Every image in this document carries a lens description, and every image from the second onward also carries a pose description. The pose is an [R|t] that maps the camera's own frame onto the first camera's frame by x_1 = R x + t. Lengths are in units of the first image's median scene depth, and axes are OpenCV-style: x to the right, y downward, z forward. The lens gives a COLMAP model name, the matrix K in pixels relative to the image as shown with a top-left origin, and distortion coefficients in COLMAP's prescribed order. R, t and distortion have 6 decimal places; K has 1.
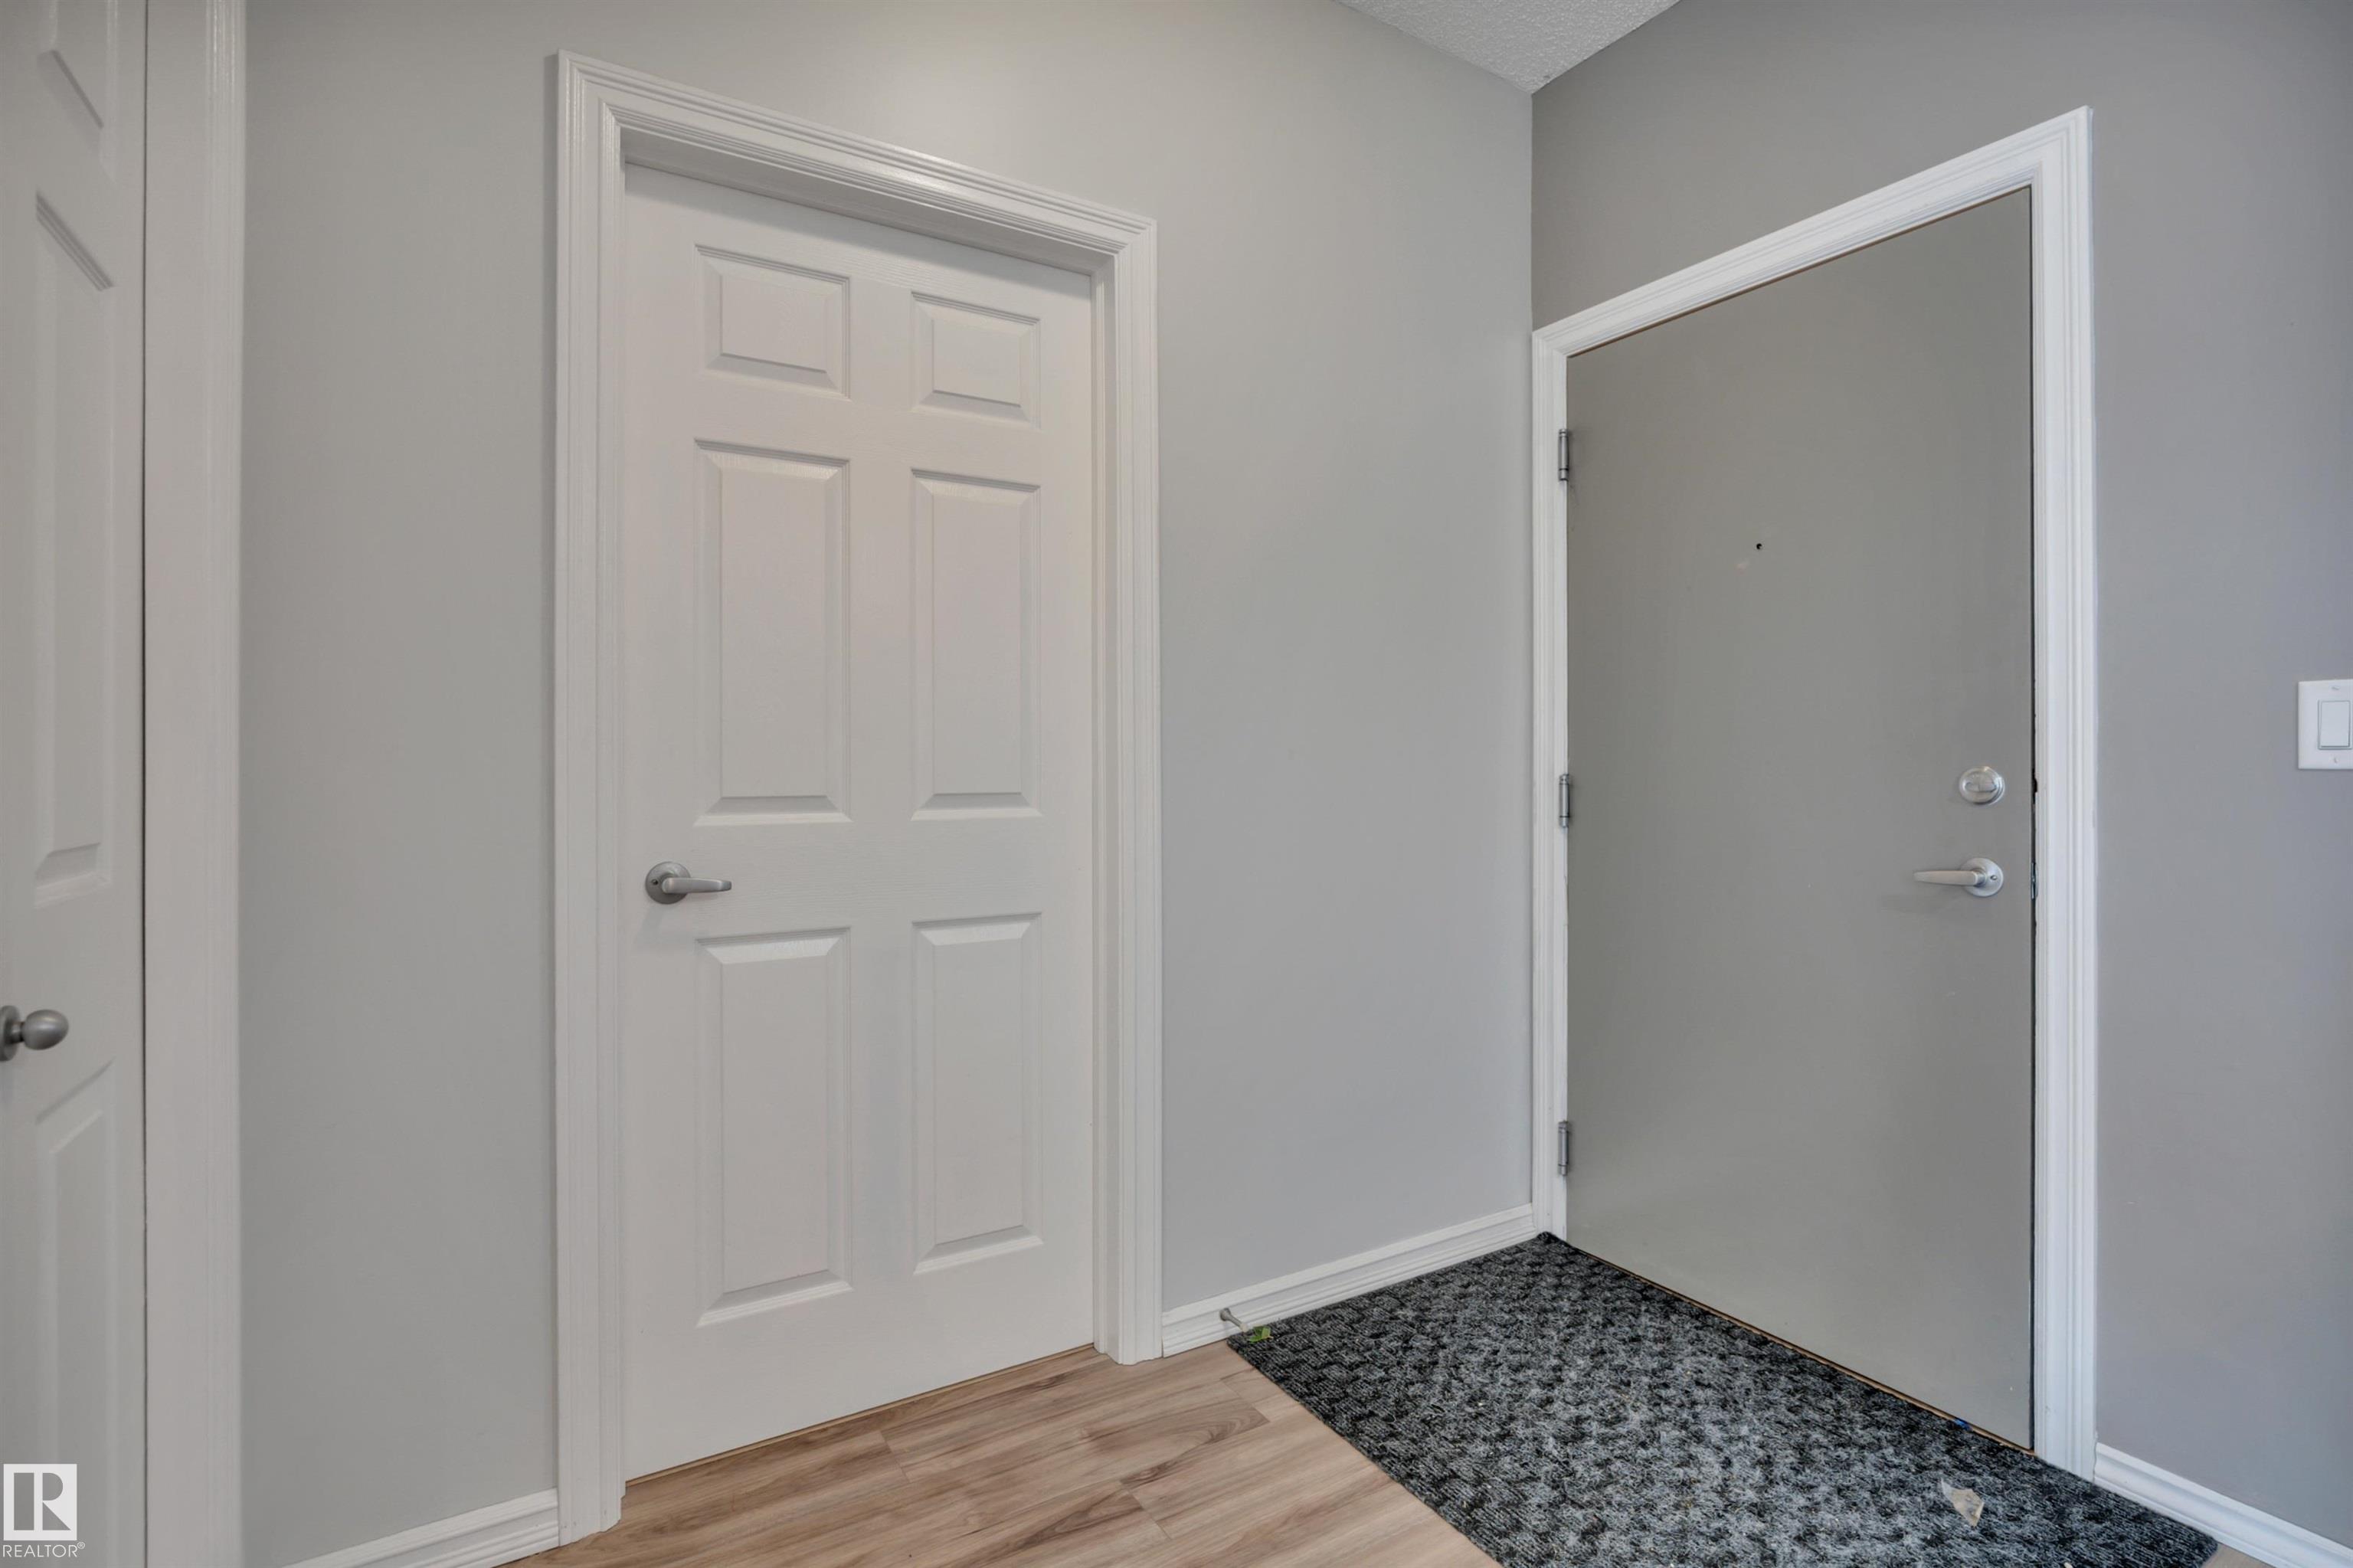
lens RADIAL K [[1119.4, 0, 1173.7], [0, 1119.4, 753.3], [0, 0, 1]] dist [-0.006301, -0.000709]
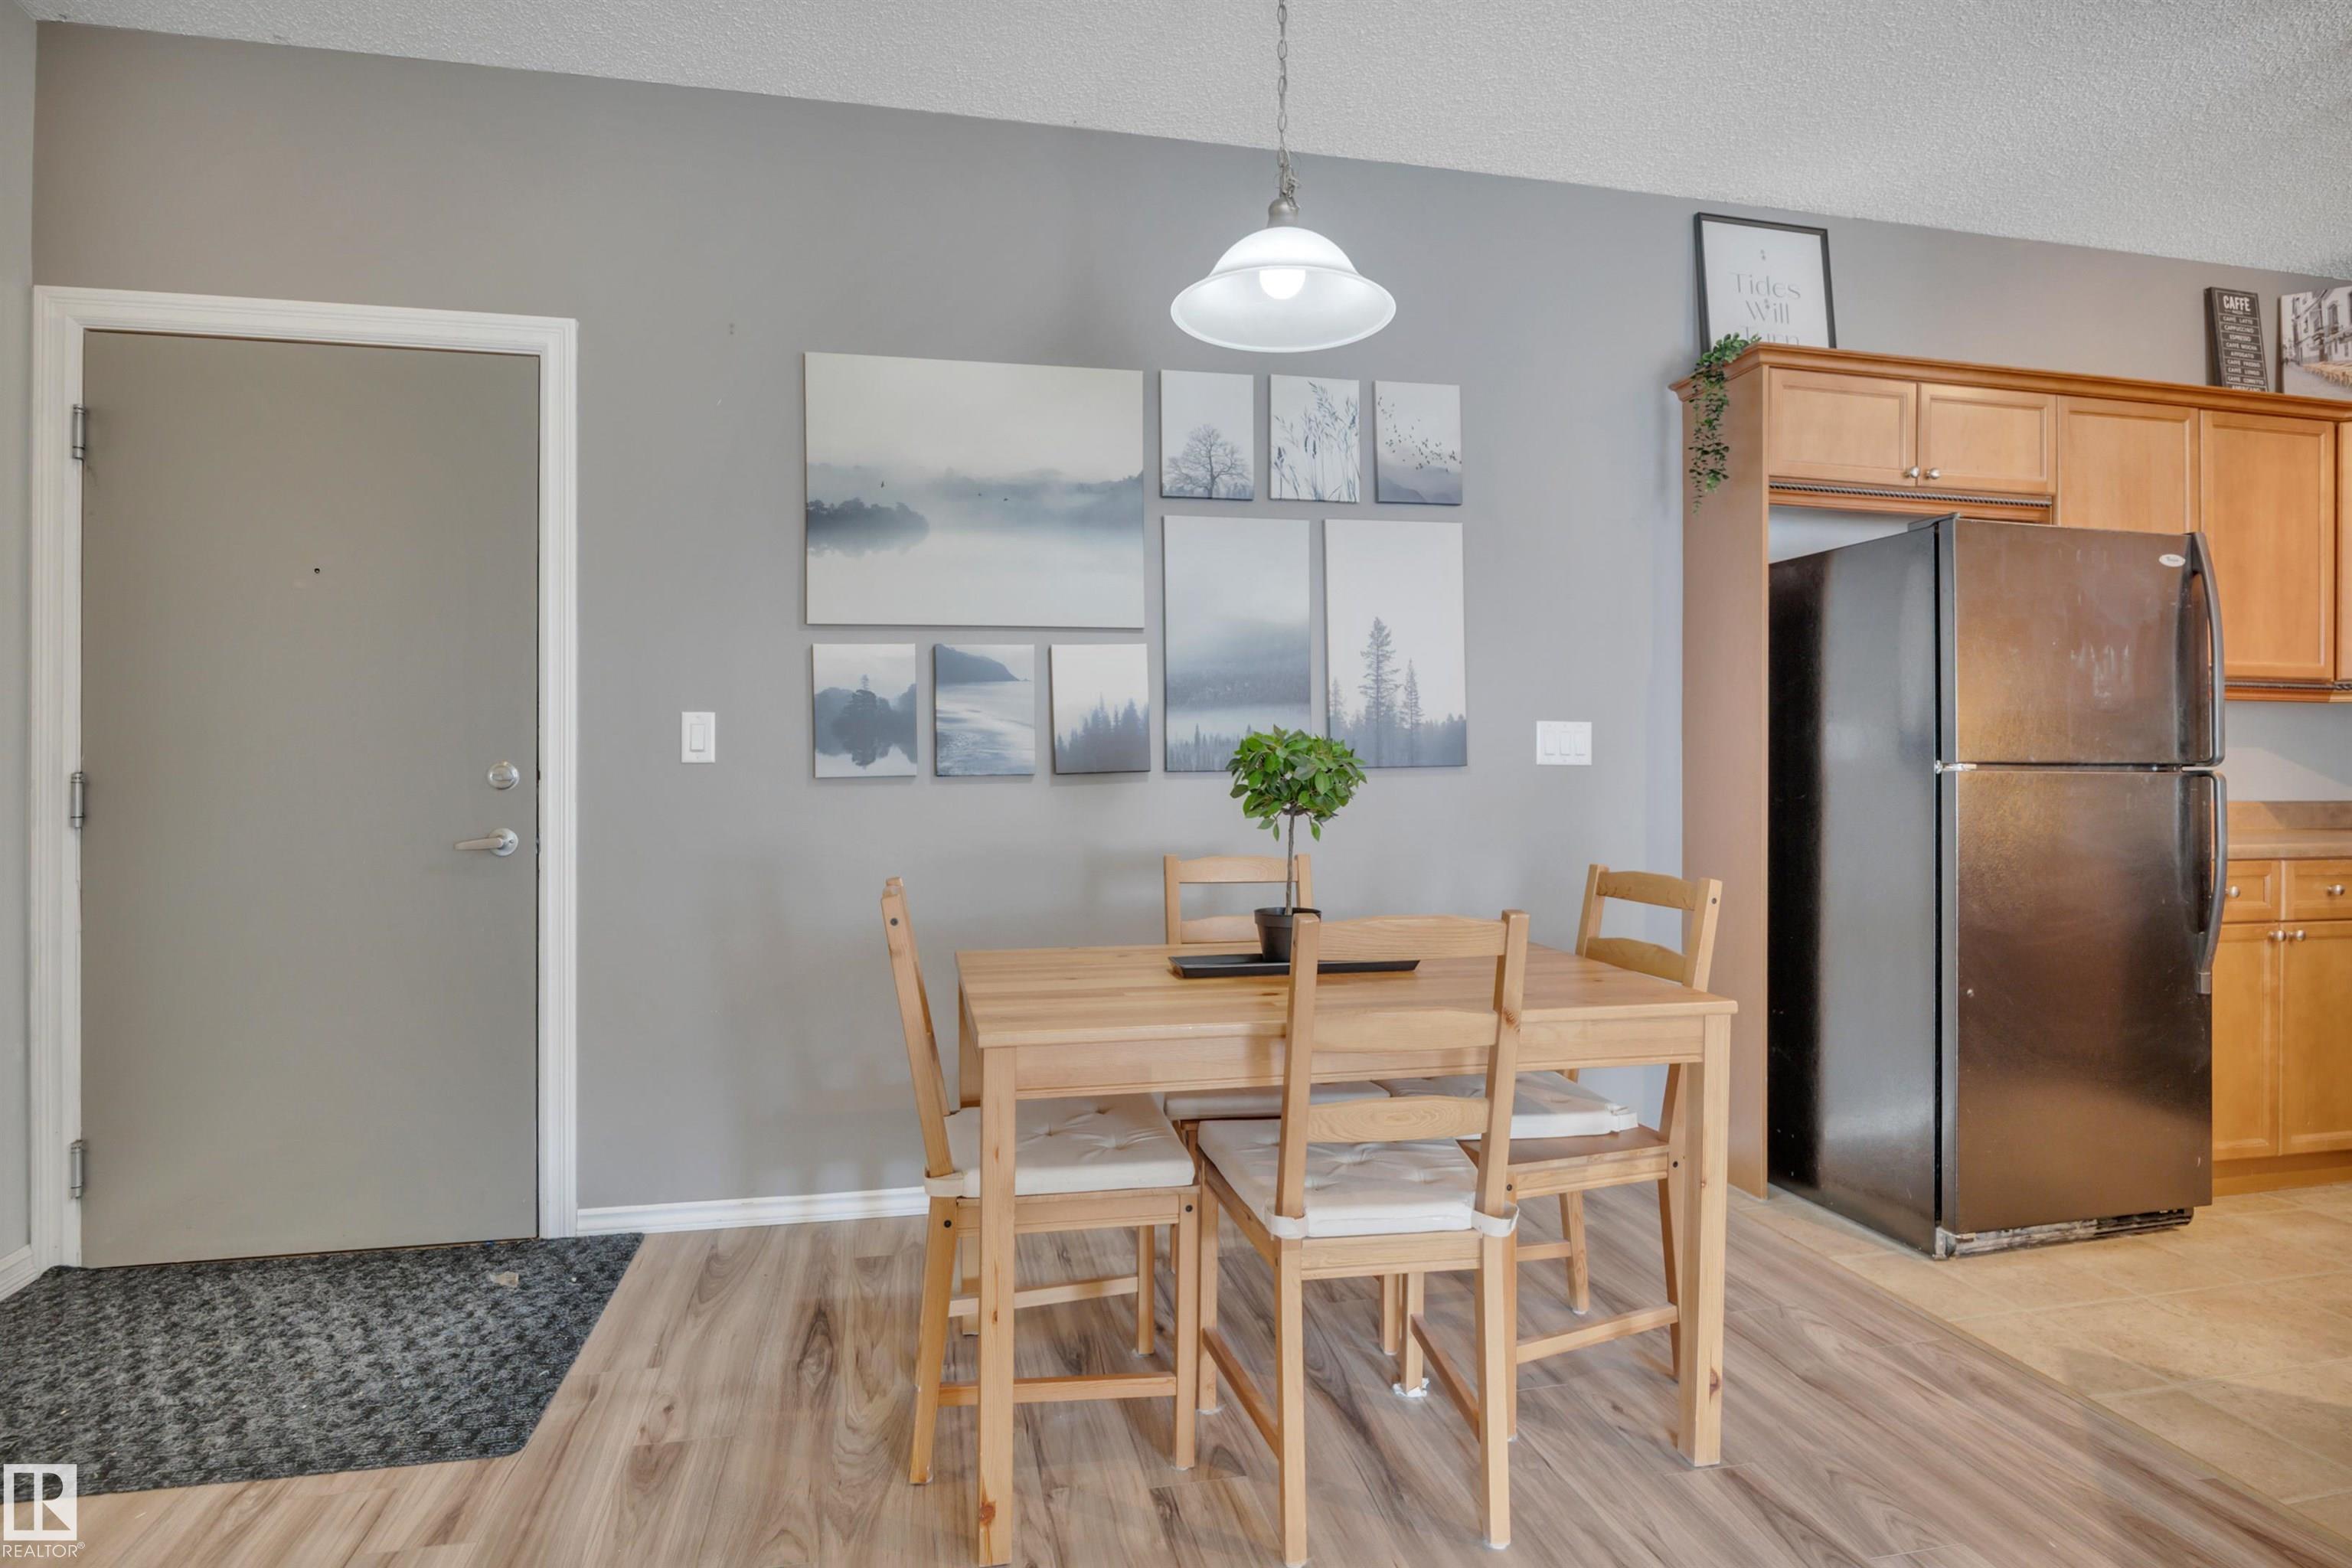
lens RADIAL K [[1220.3, 0, 1198.4], [0, 1220.3, 753.6], [0, 0, 1]] dist [-0.013433, 0.000949]
pose [[0.314047, 0.002057, 0.949405, -0.420641], [-0.005919, 0.999982, -0.000209, -0.002851], [-0.949389, -0.005554, 0.314053, -0.281130]]
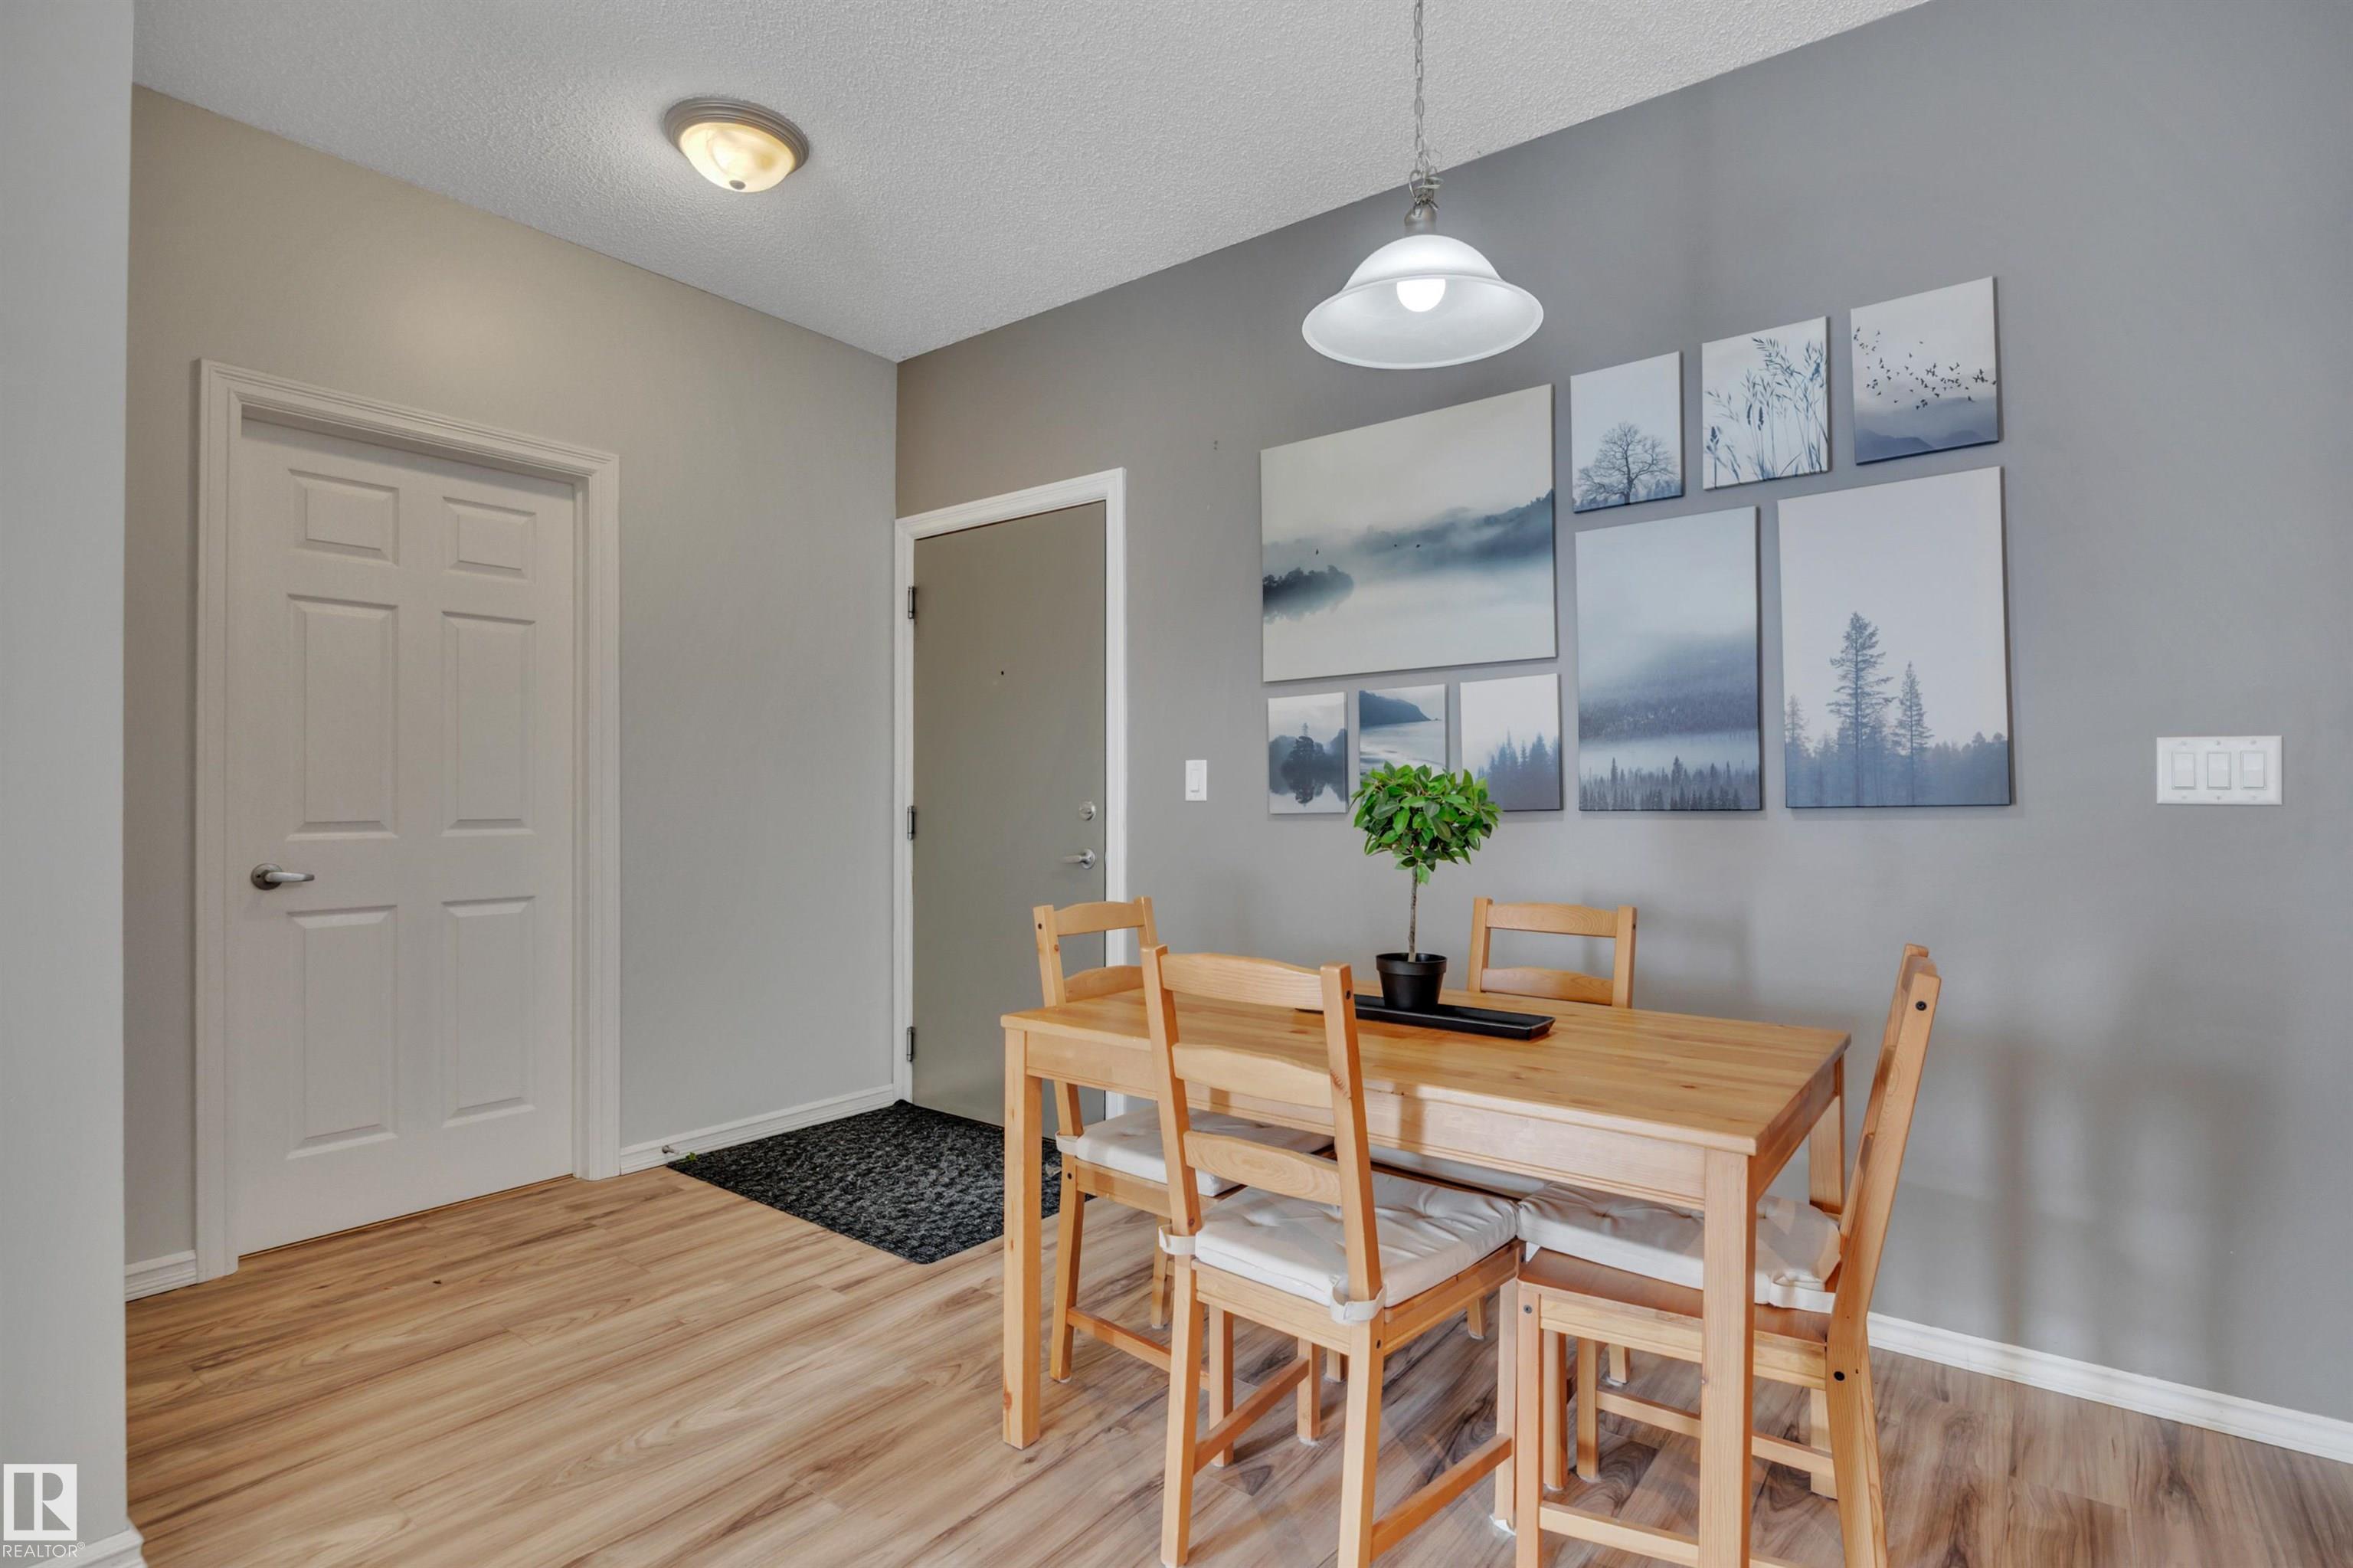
lens RADIAL K [[1220.9, 0, 1191.8], [0, 1220.9, 780.7], [0, 0, 1]] dist [-0.013433, 0.000949]
pose [[0.937047, 0.002092, 0.349197, 0.159370], [0.000806, 0.999966, -0.008154, -0.003494], [-0.349203, 0.007923, 0.937014, -0.982886]]
